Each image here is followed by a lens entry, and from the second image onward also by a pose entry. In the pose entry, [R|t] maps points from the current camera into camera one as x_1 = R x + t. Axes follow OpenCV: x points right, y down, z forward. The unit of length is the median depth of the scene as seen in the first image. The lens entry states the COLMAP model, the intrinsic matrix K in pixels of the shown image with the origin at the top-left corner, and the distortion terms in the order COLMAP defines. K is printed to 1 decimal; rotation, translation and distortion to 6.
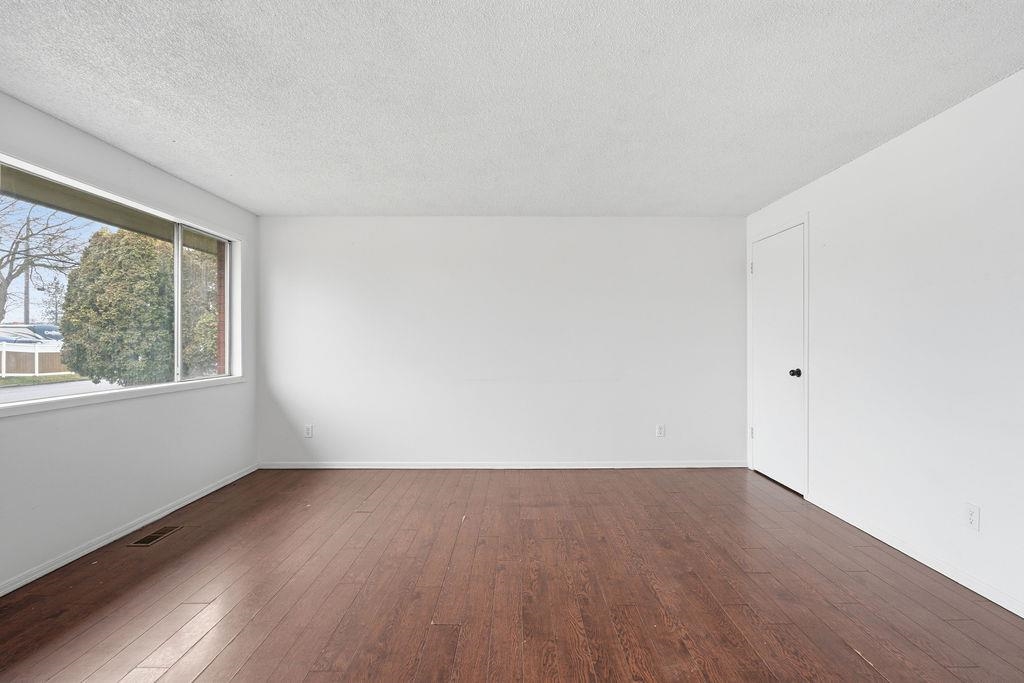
lens RADIAL K [[448.8, 0, 507.9], [0, 448.8, 345.5], [0, 0, 1]] dist [-0.002868, -0.000534]
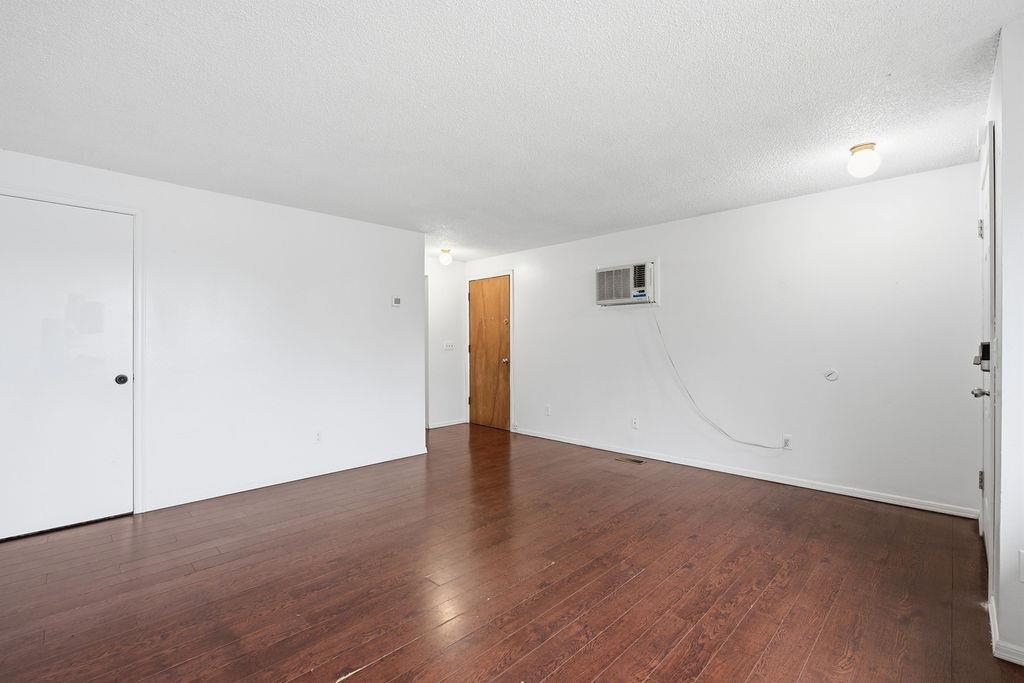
lens RADIAL K [[448.8, 0, 507.9], [0, 448.8, 345.5], [0, 0, 1]] dist [-0.002868, -0.000534]
pose [[-0.715308, 0.003959, 0.698798, -0.681613], [0.009164, 0.999951, 0.003716, -0.007825], [-0.698749, 0.009062, -0.715309, 1.396902]]
